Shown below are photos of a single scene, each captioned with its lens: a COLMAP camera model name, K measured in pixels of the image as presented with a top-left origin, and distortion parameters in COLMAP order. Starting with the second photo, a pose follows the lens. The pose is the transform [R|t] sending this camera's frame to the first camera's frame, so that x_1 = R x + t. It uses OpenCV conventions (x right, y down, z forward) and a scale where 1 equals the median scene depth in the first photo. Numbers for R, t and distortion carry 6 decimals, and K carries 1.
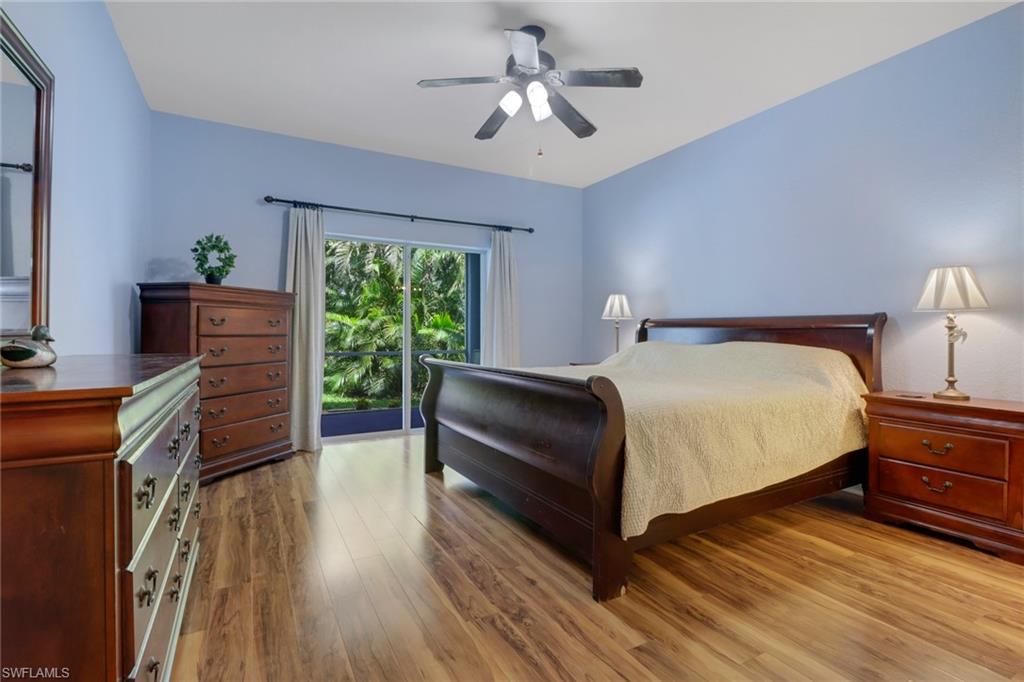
lens RADIAL K [[477.0, 0, 510.1], [0, 477.0, 336.9], [0, 0, 1]] dist [0.005895, 0.000402]
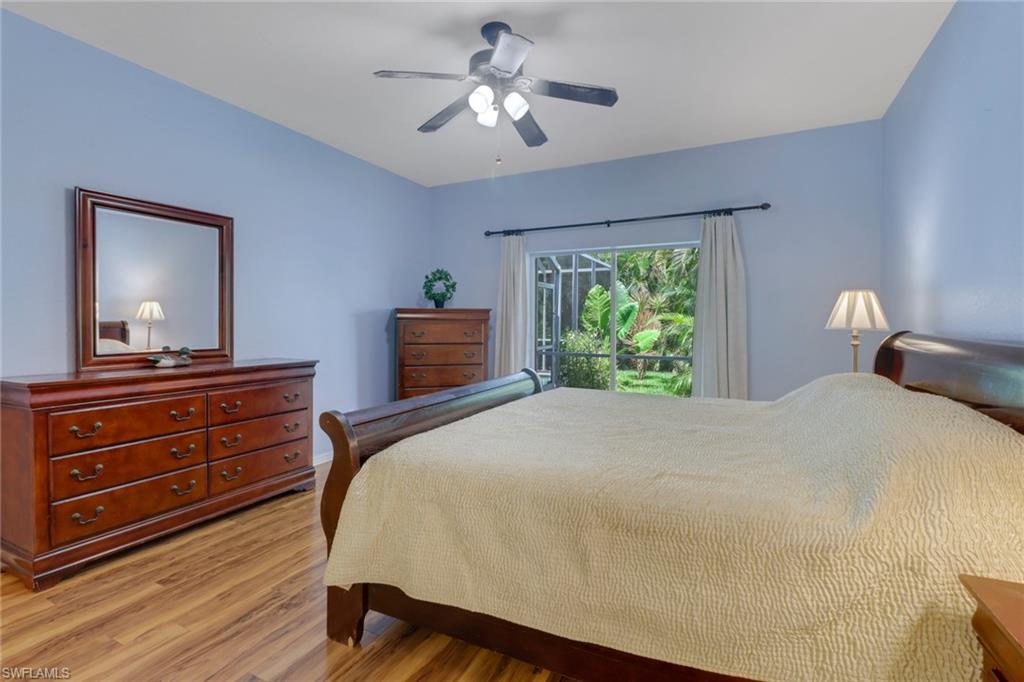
lens RADIAL K [[477.0, 0, 510.5], [0, 477.0, 332.9], [0, 0, 1]] dist [0.005895, 0.000402]
pose [[0.574314, 0.018594, -0.818424, 0.650523], [-0.006862, 0.999816, 0.017900, -0.059209], [0.818607, -0.004664, 0.574336, 0.388401]]
